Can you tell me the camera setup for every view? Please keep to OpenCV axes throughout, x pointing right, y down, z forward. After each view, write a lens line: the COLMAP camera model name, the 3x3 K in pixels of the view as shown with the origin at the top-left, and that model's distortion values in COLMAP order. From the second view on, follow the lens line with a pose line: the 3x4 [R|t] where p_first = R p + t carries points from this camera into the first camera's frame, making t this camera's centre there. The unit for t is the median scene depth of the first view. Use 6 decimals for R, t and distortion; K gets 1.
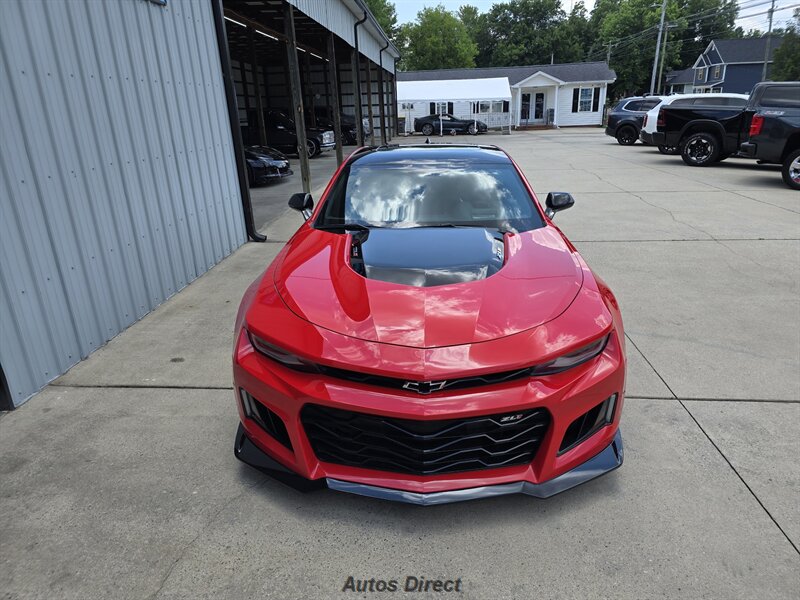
lens RADIAL K [[536.0, 0, 405.3], [0, 536.0, 285.1], [0, 0, 1]] dist [0.075093, -0.072323]
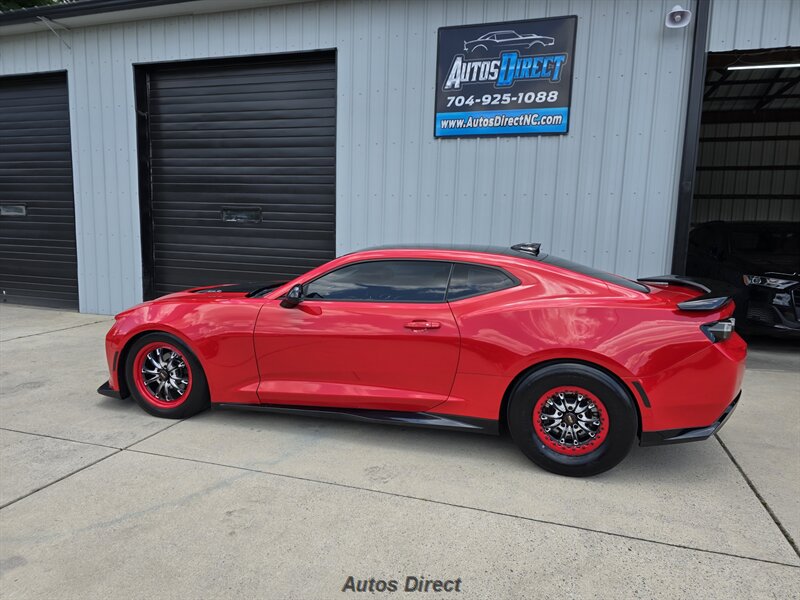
lens RADIAL K [[536.0, 0, 391.8], [0, 536.0, 306.5], [0, 0, 1]] dist [0.075093, -0.072323]
pose [[-0.252015, 0.147687, -0.956387, 0.291694], [-0.324411, 0.918207, 0.227276, -0.102611], [0.911727, 0.367539, -0.183491, 0.338324]]
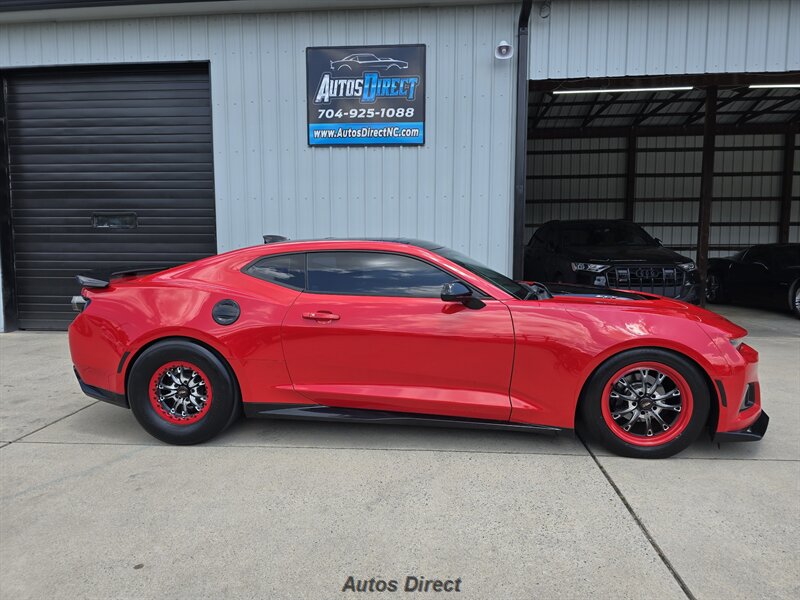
lens RADIAL K [[536.0, 0, 398.9], [0, 536.0, 299.4], [0, 0, 1]] dist [0.075093, -0.072323]
pose [[-0.029318, 0.125833, -0.991618, 0.331626], [-0.312502, 0.941162, 0.128670, -0.098916], [0.949465, 0.313655, 0.011730, 0.351673]]
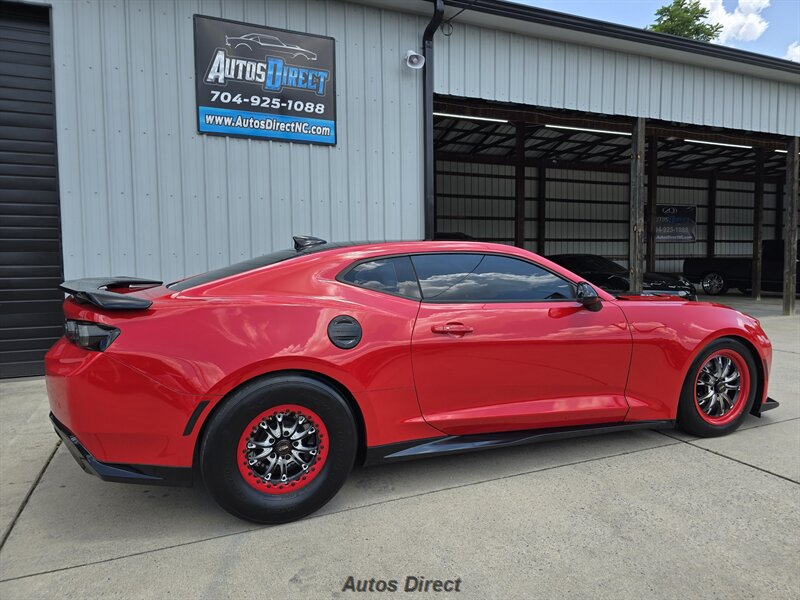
lens RADIAL K [[536.0, 0, 407.3], [0, 536.0, 295.6], [0, 0, 1]] dist [0.075093, -0.072323]
pose [[0.450493, 0.082789, -0.888933, 0.270872], [-0.284895, 0.956965, -0.055254, -0.049264], [0.846103, 0.278144, 0.454692, 0.221780]]
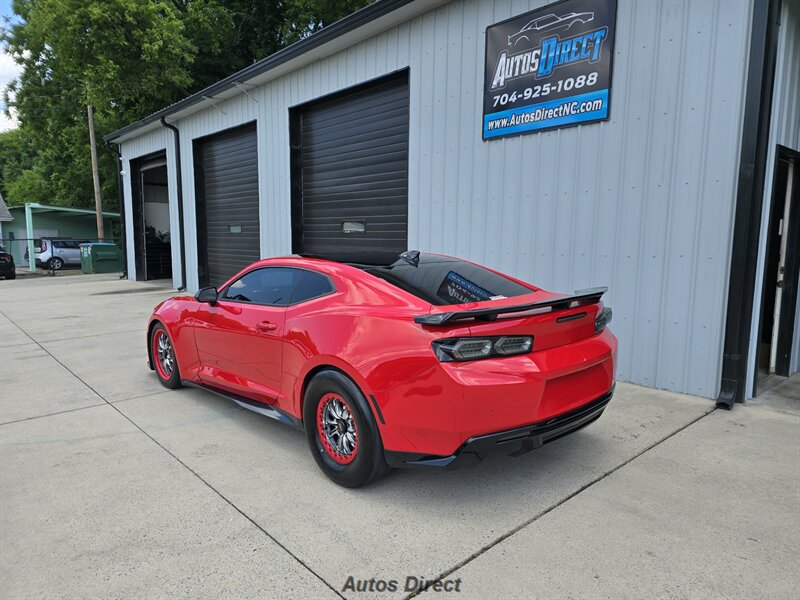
lens RADIAL K [[536.0, 0, 396.7], [0, 536.0, 304.8], [0, 0, 1]] dist [0.075093, -0.072323]
pose [[-0.709196, 0.118185, -0.695034, 0.203586], [-0.203384, 0.909639, 0.362205, -0.162037], [0.675037, 0.398233, -0.621076, 0.507392]]
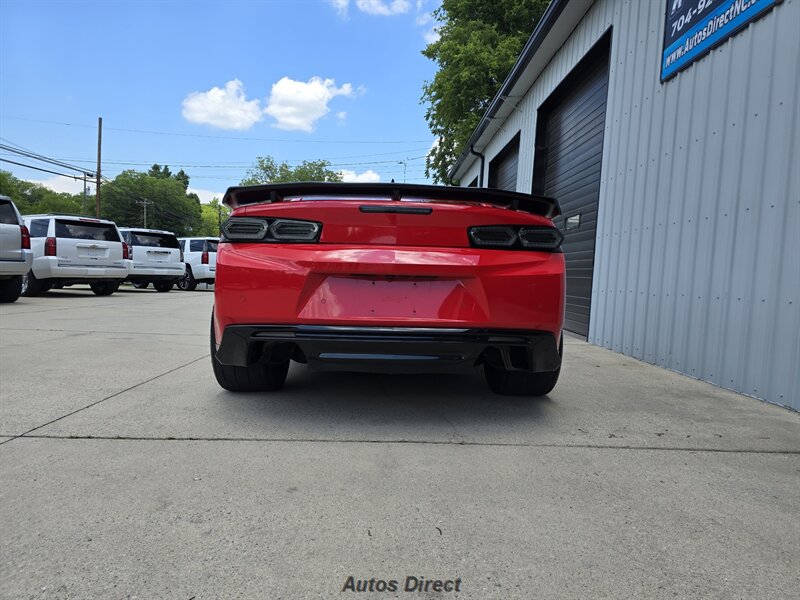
lens RADIAL K [[536.0, 0, 403.9], [0, 536.0, 298.8], [0, 0, 1]] dist [0.075093, -0.072323]
pose [[-0.996520, -0.013480, -0.082262, 0.027695], [-0.042113, 0.933055, 0.357260, -0.129625], [0.071939, 0.359481, -0.930375, 0.582496]]
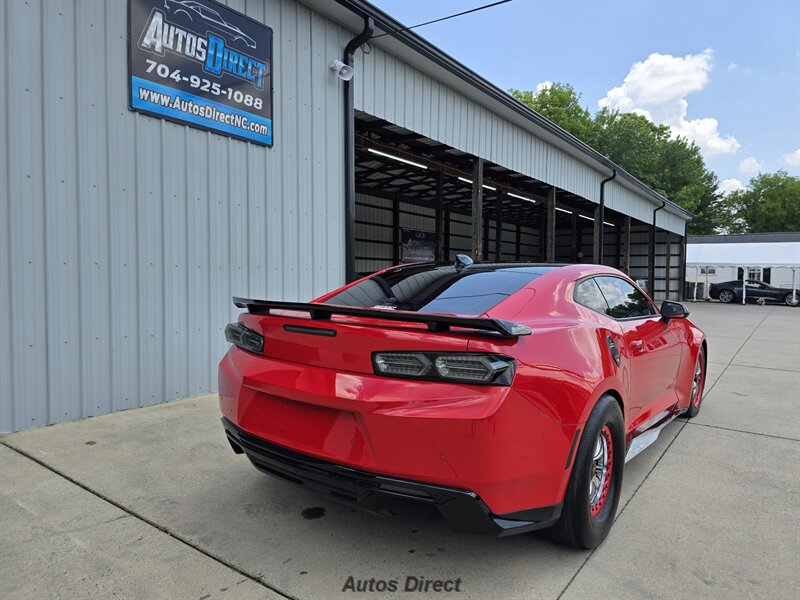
lens RADIAL K [[536.0, 0, 404.3], [0, 536.0, 297.3], [0, 0, 1]] dist [0.075093, -0.072323]
pose [[0.845740, 0.061907, -0.529991, 0.144908], [-0.202654, 0.956091, -0.211709, -0.005707], [0.493614, 0.286455, 0.821151, 0.095277]]
